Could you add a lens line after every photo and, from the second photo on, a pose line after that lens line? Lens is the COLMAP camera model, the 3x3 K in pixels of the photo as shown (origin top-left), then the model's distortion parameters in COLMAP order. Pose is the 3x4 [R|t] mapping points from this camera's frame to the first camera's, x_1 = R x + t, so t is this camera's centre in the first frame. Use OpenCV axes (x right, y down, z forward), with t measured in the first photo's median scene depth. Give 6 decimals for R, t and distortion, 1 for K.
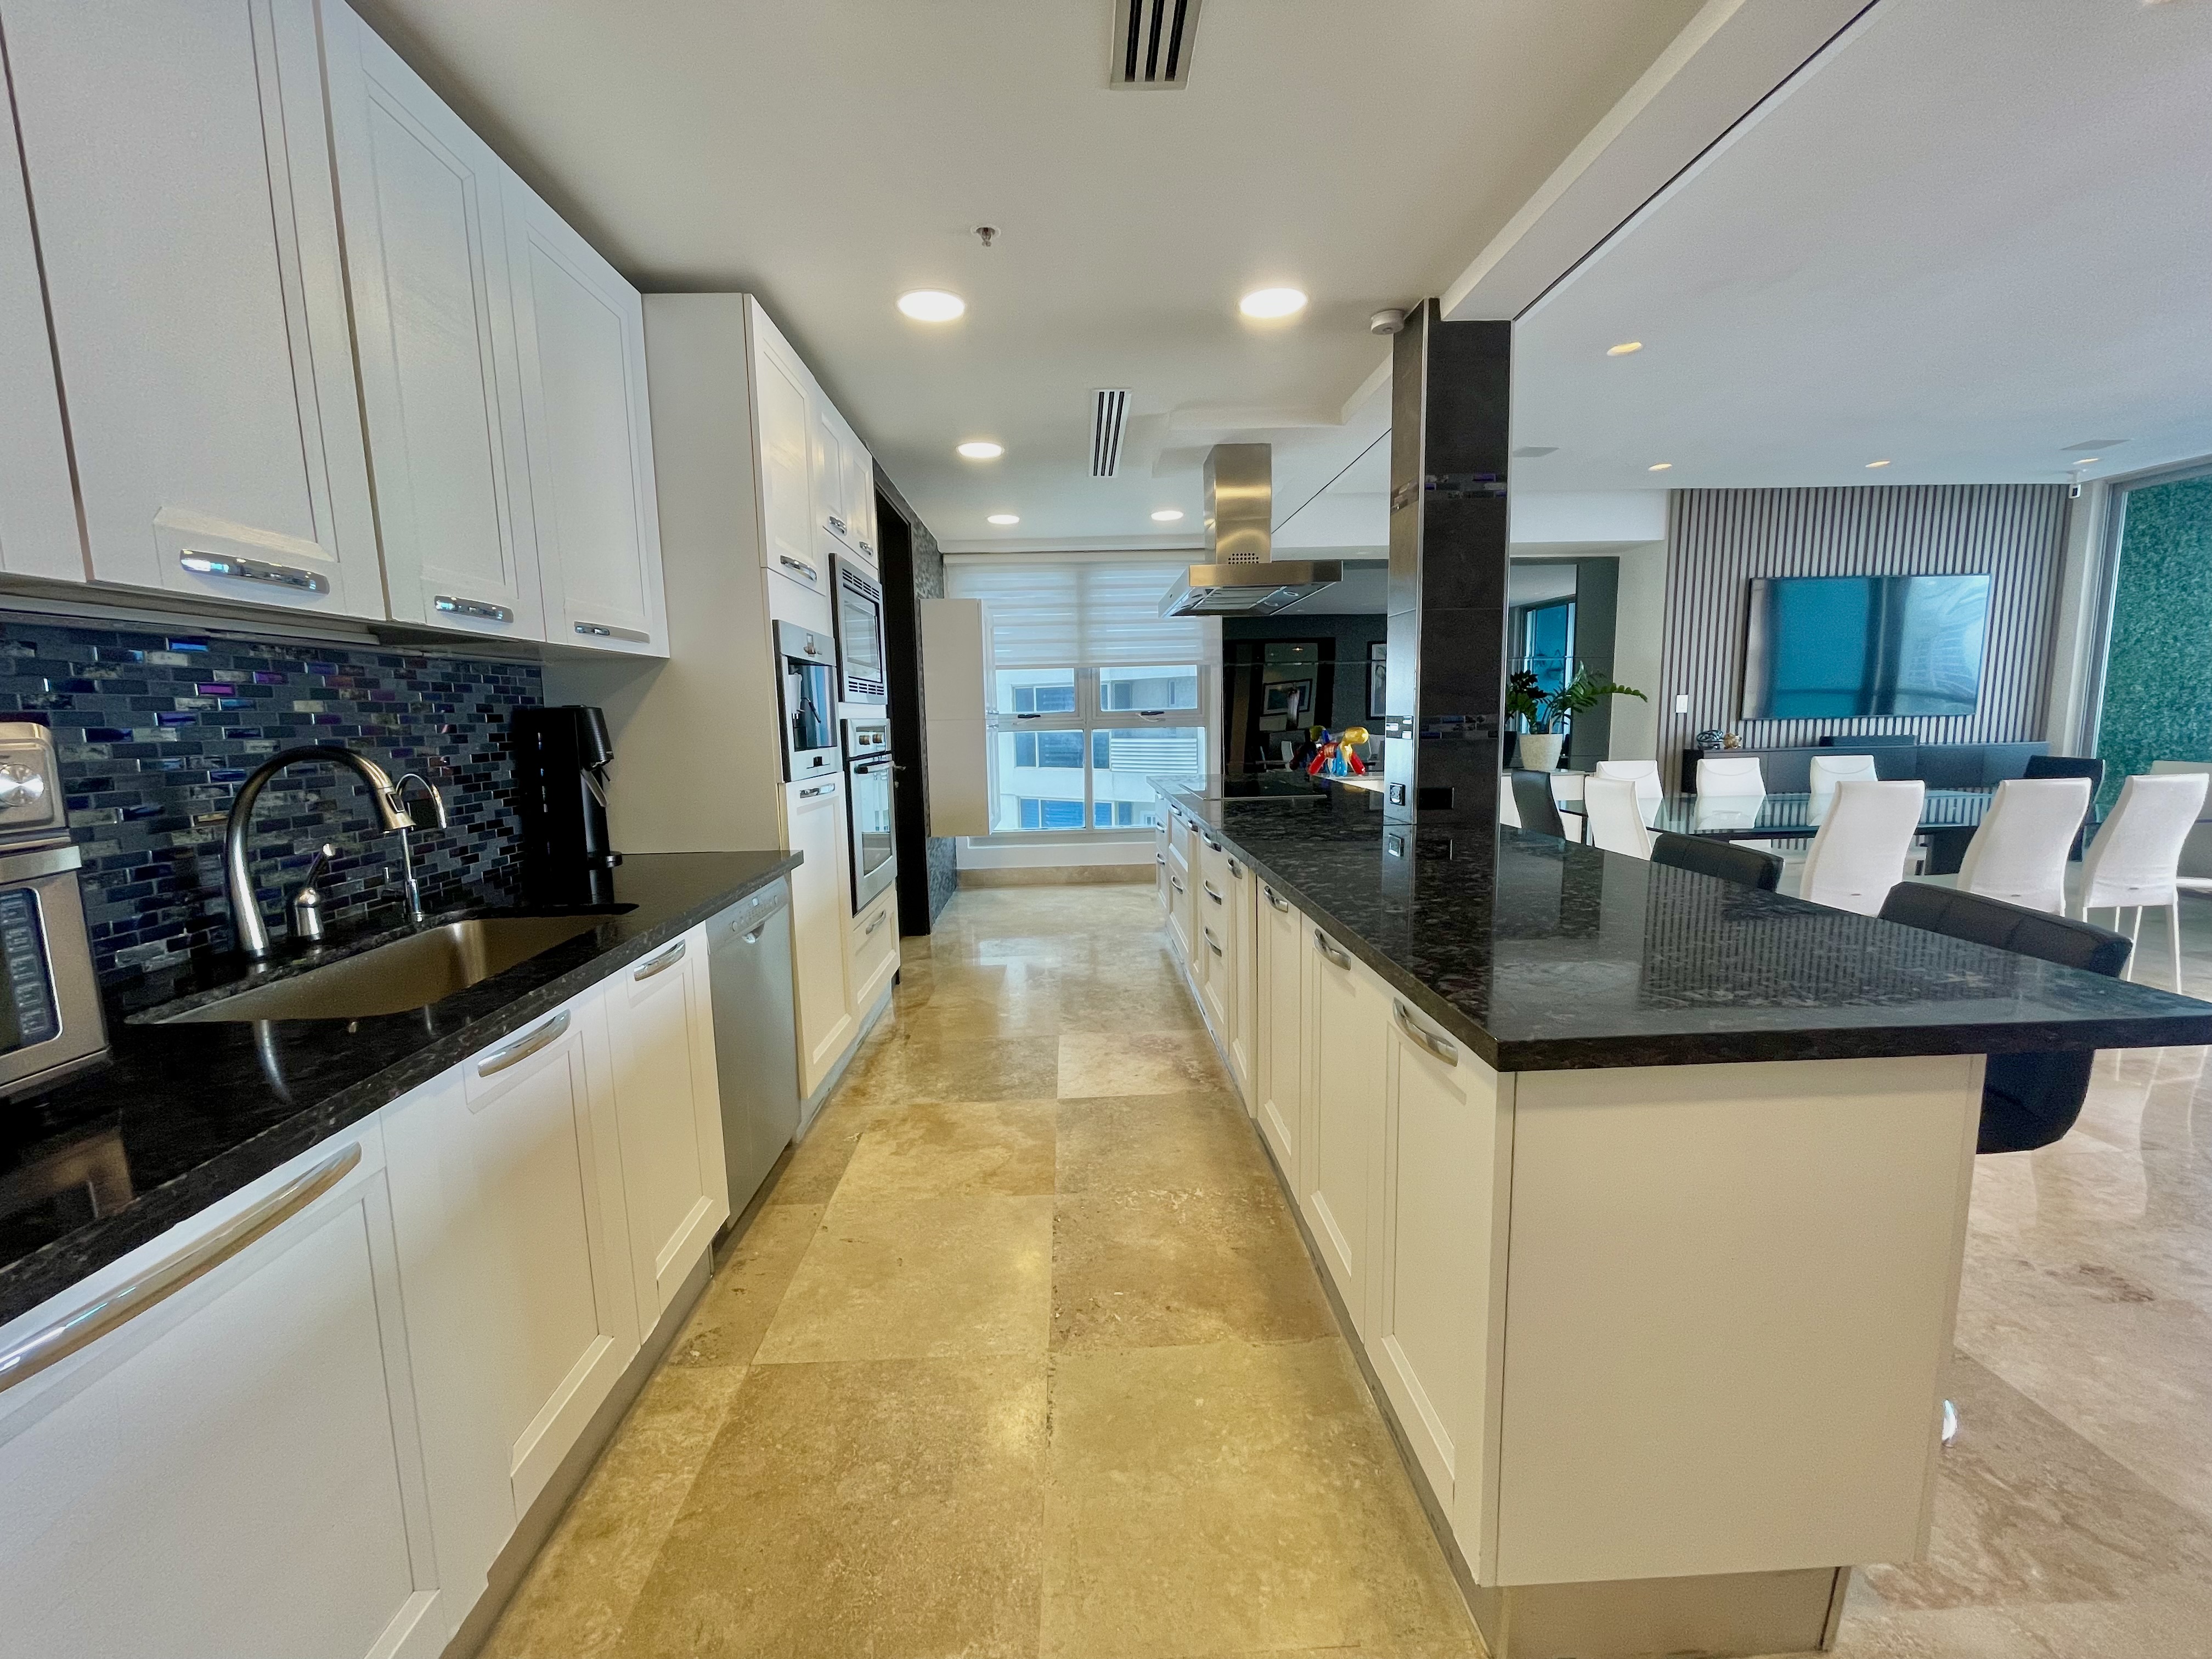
lens RADIAL K [[890.7, 0, 1102.0], [0, 890.7, 826.5], [0, 0, 1]] dist [-0.000252, 0.000214]
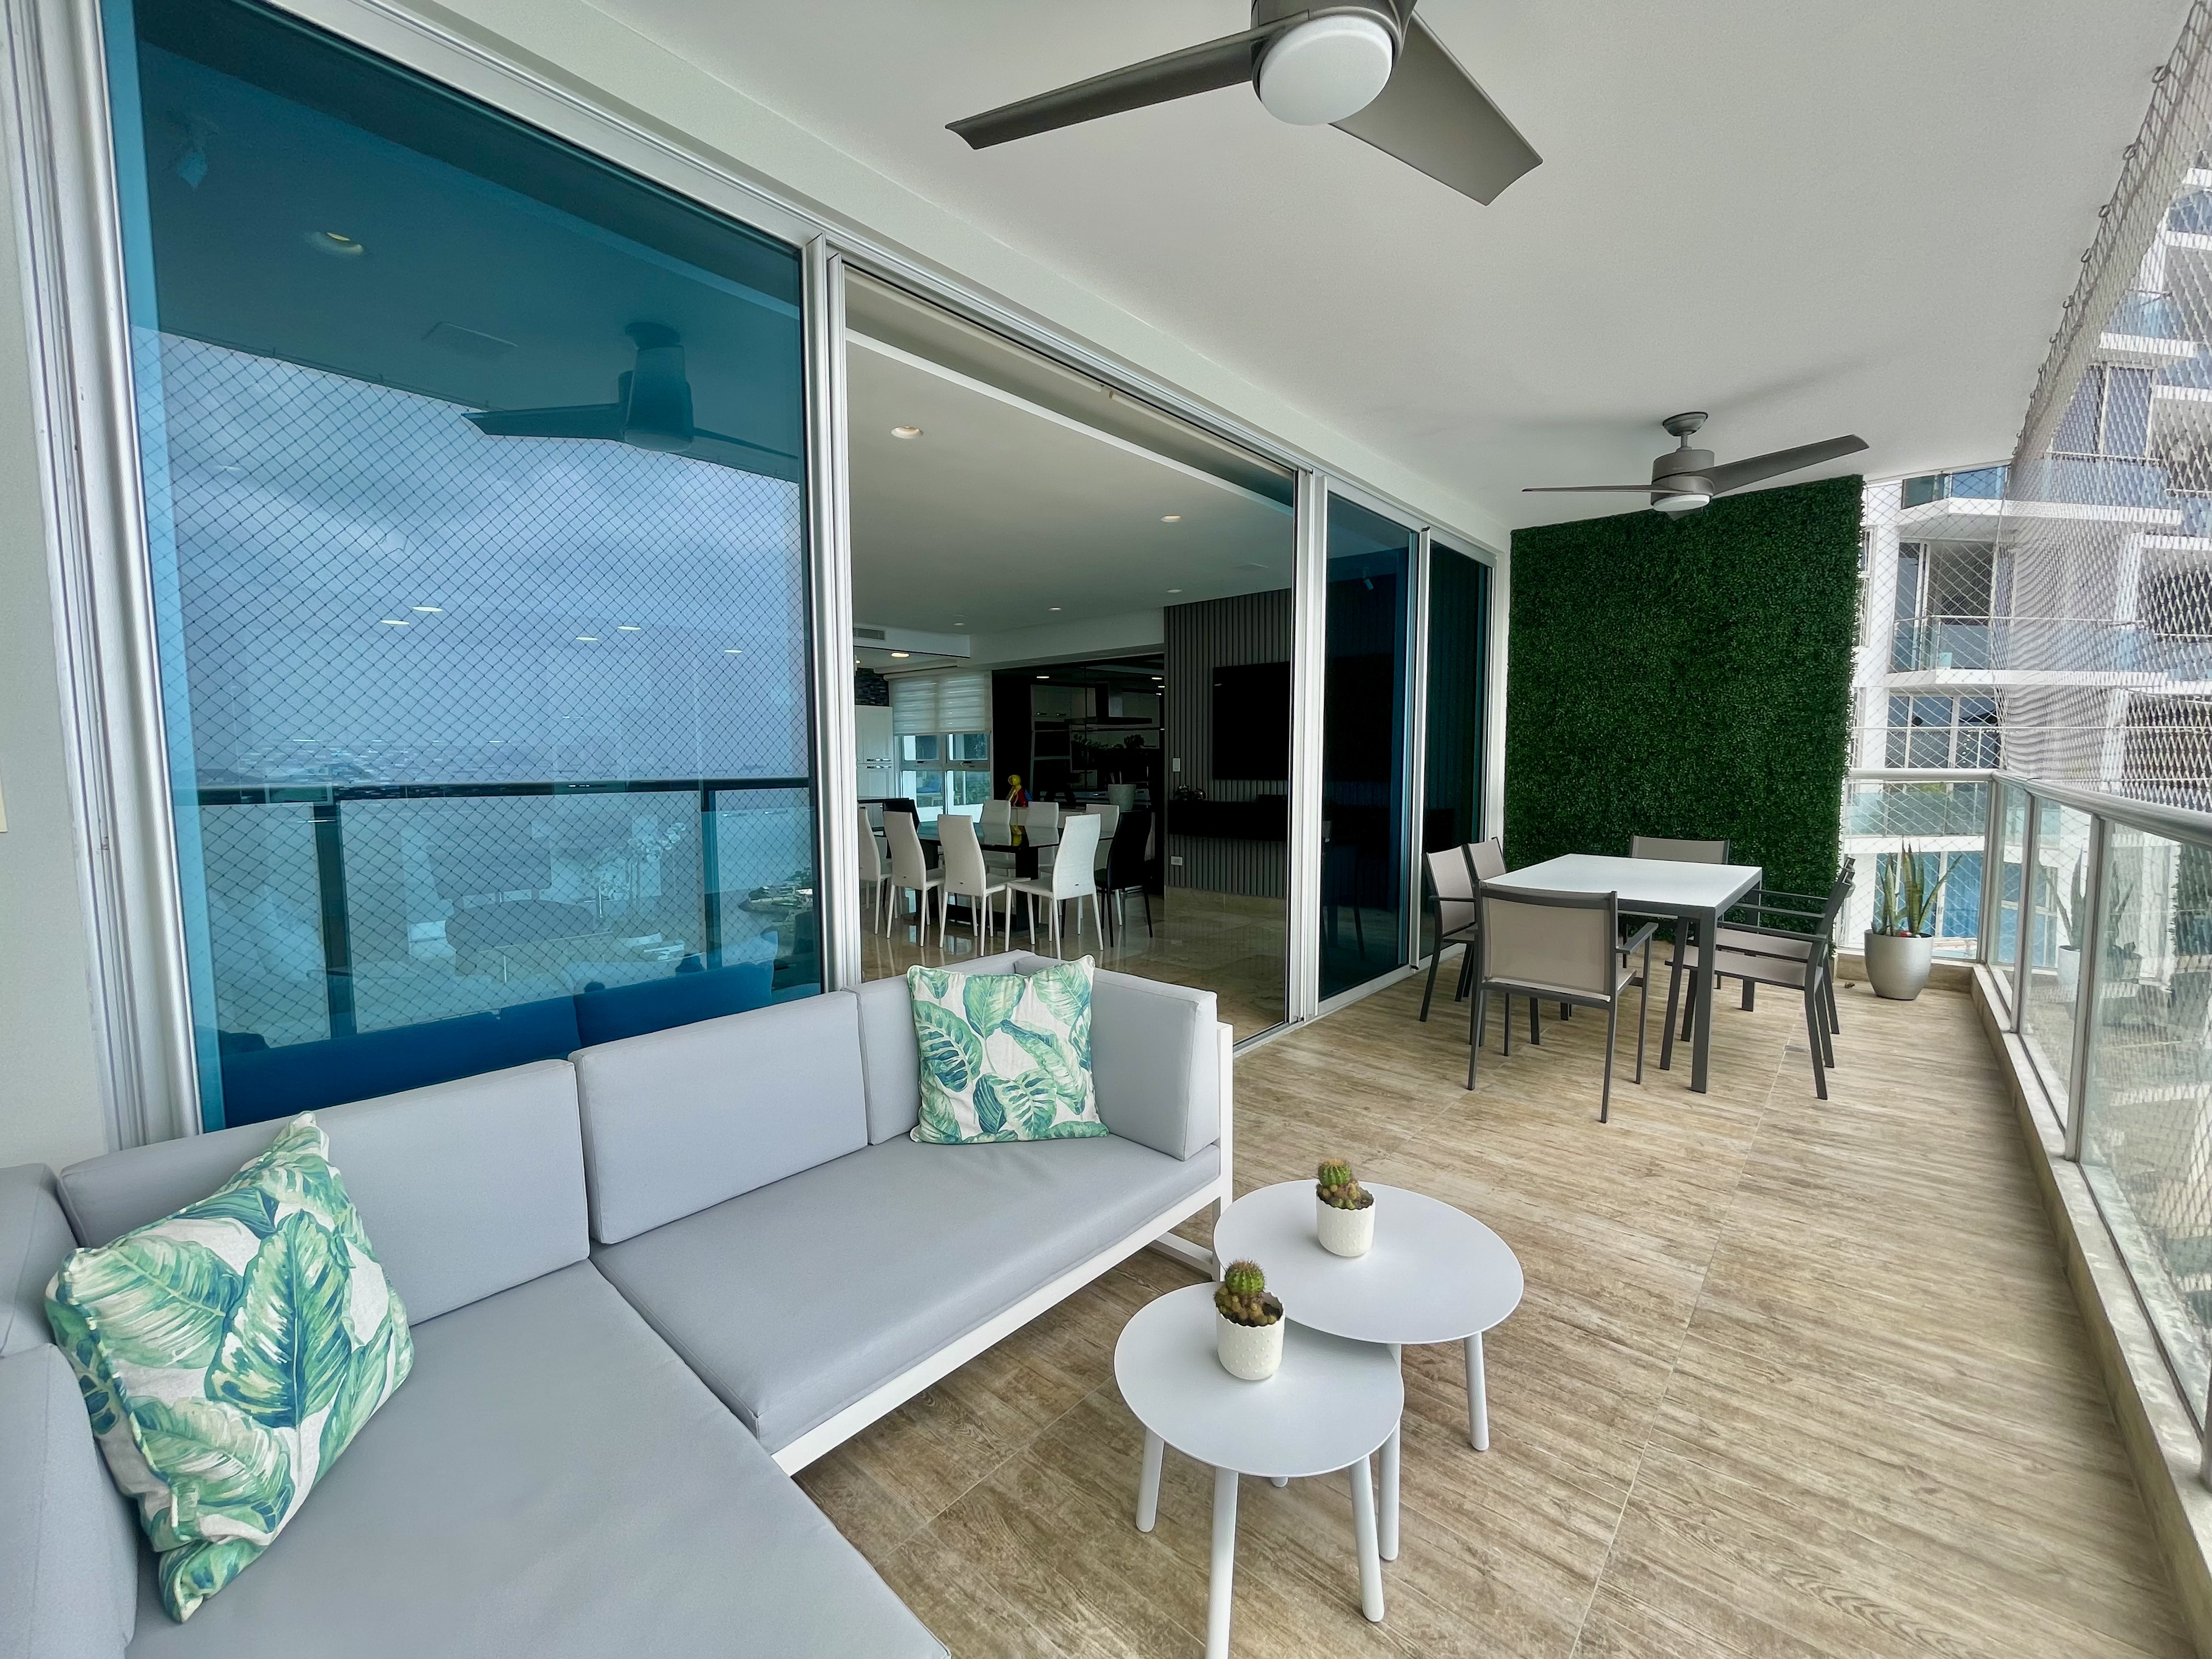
lens RADIAL K [[890.7, 0, 1100.7], [0, 890.7, 831.6], [0, 0, 1]] dist [-0.000252, 0.000214]
pose [[0.722995, 0.070737, -0.687223, 3.697940], [-0.095193, 0.995456, 0.002317, -0.077619], [0.684264, 0.063743, 0.726443, -0.021282]]
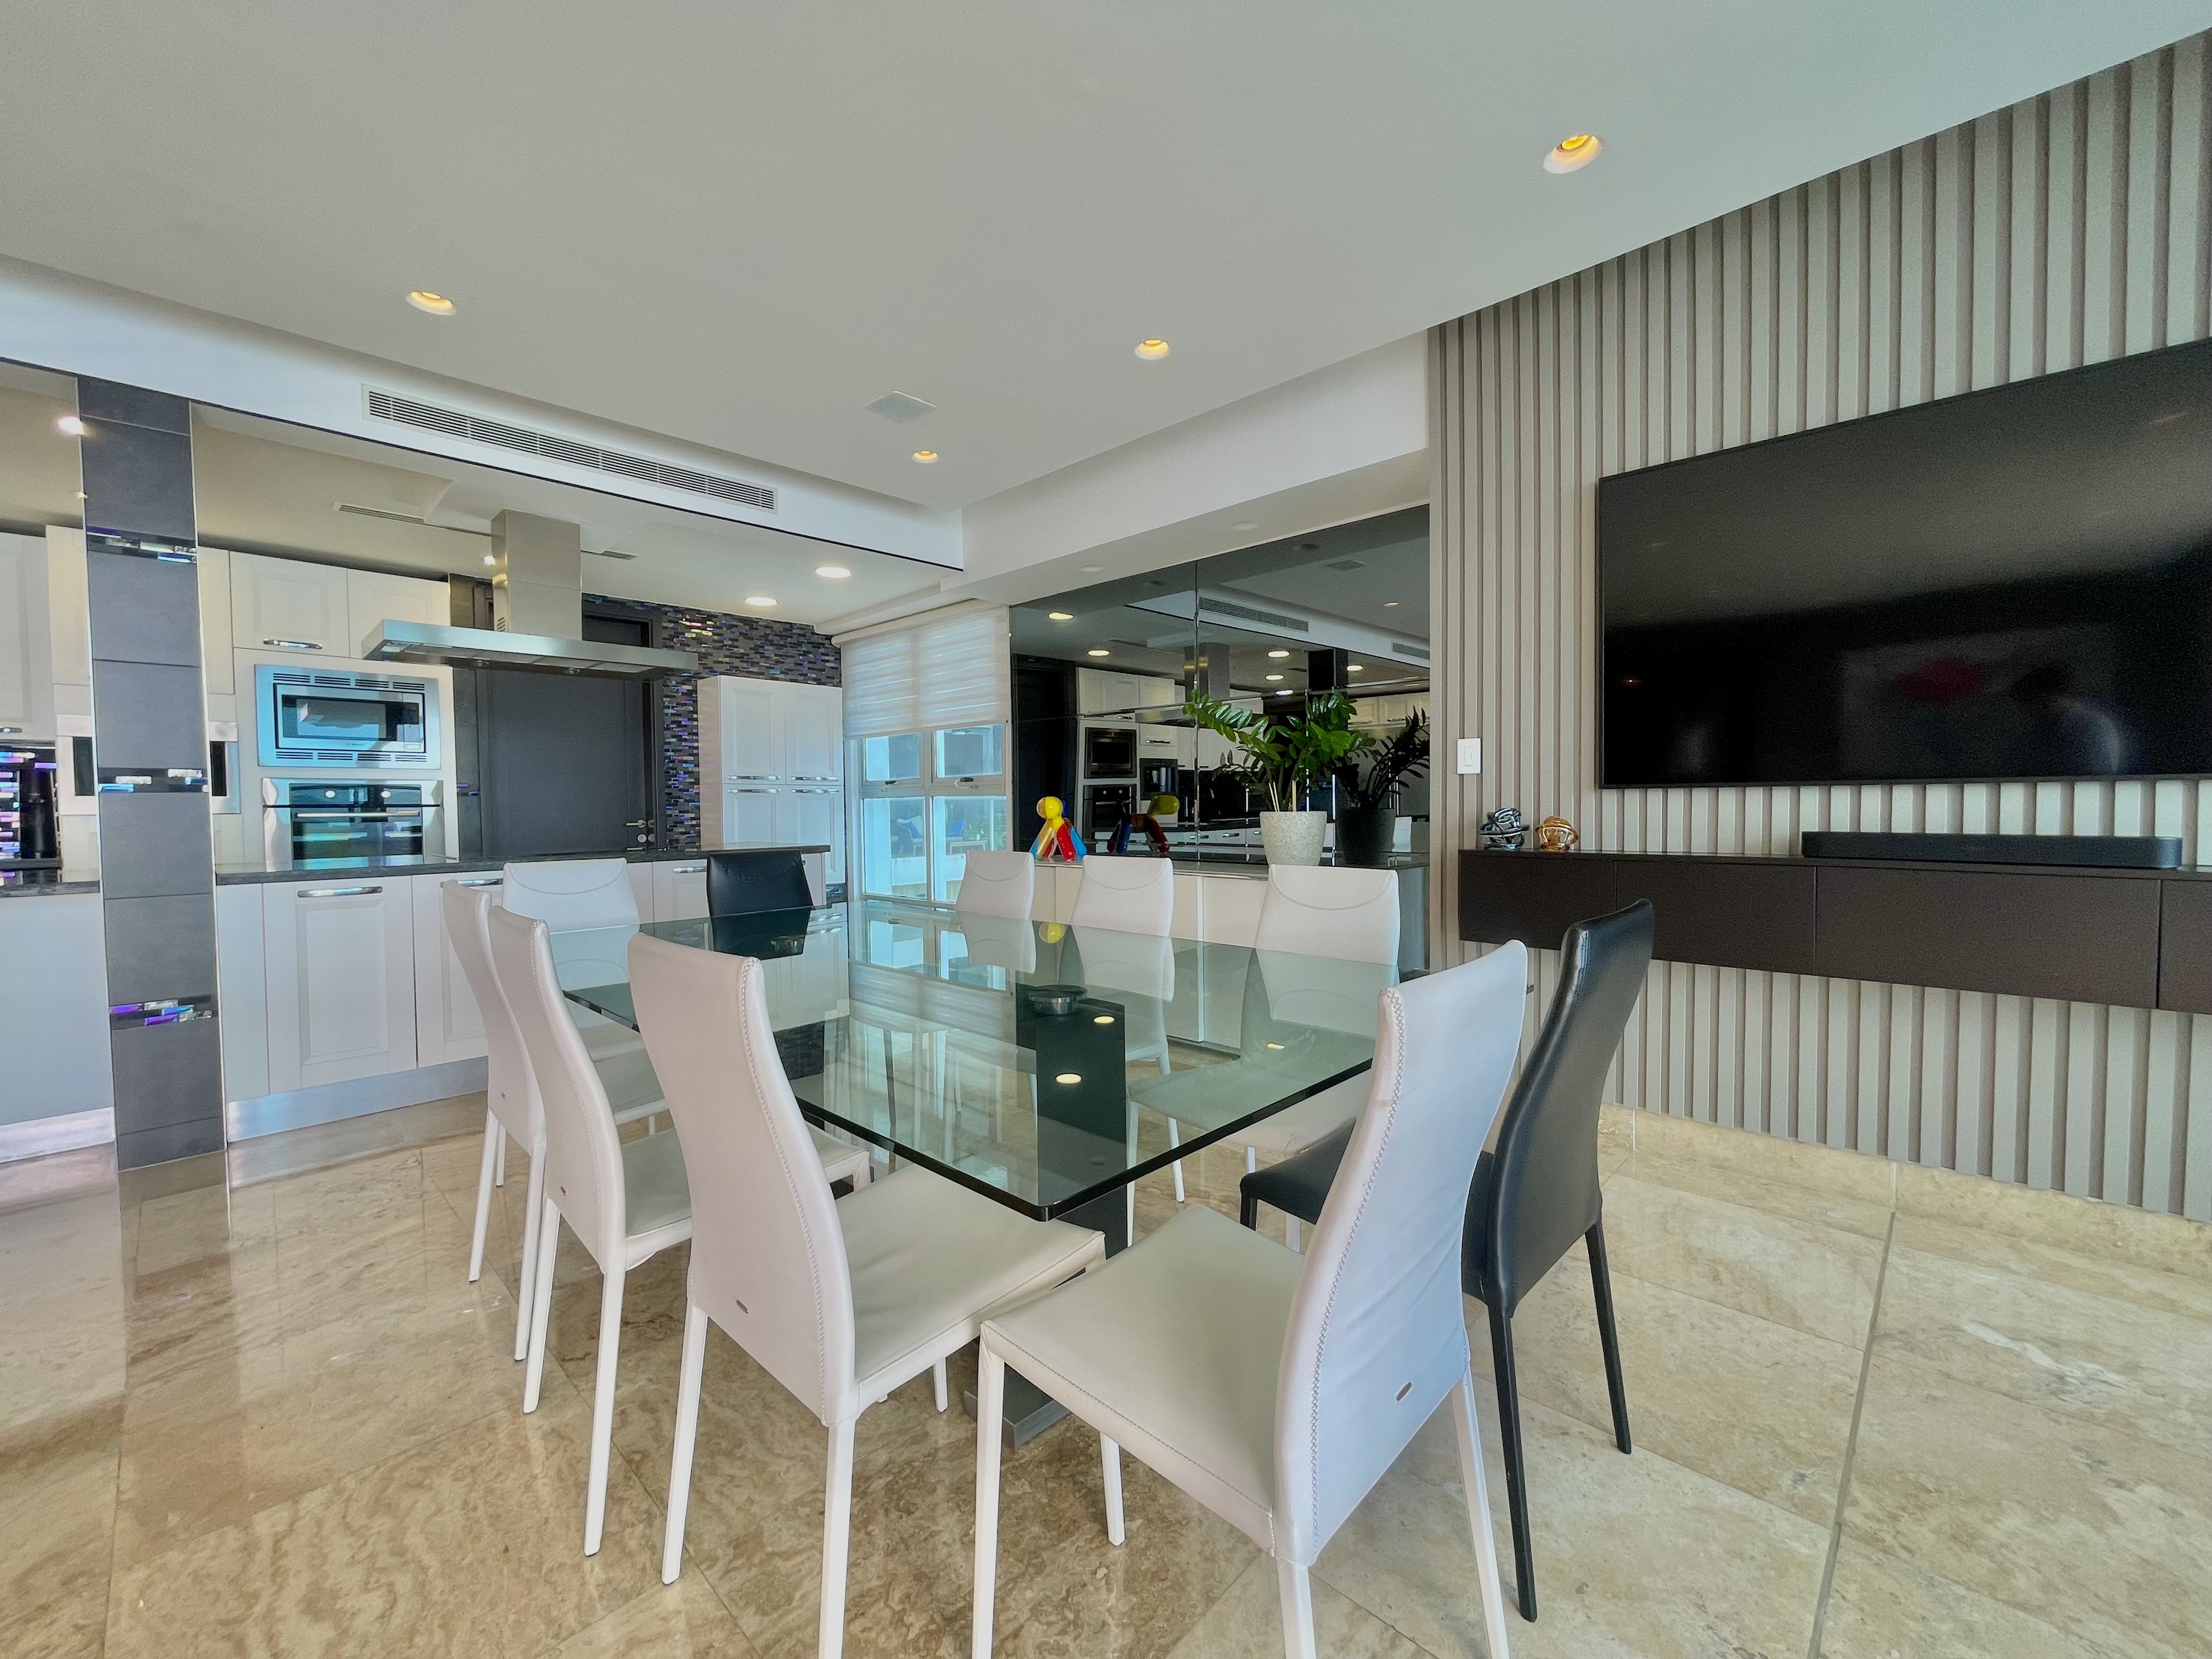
lens RADIAL K [[890.7, 0, 1110.5], [0, 890.7, 835.0], [0, 0, 1]] dist [-0.000252, 0.000214]
pose [[0.696500, 0.039037, -0.716494, 2.206308], [-0.094668, 0.994790, -0.037828, -0.135499], [0.711284, 0.094176, 0.696567, 1.295710]]
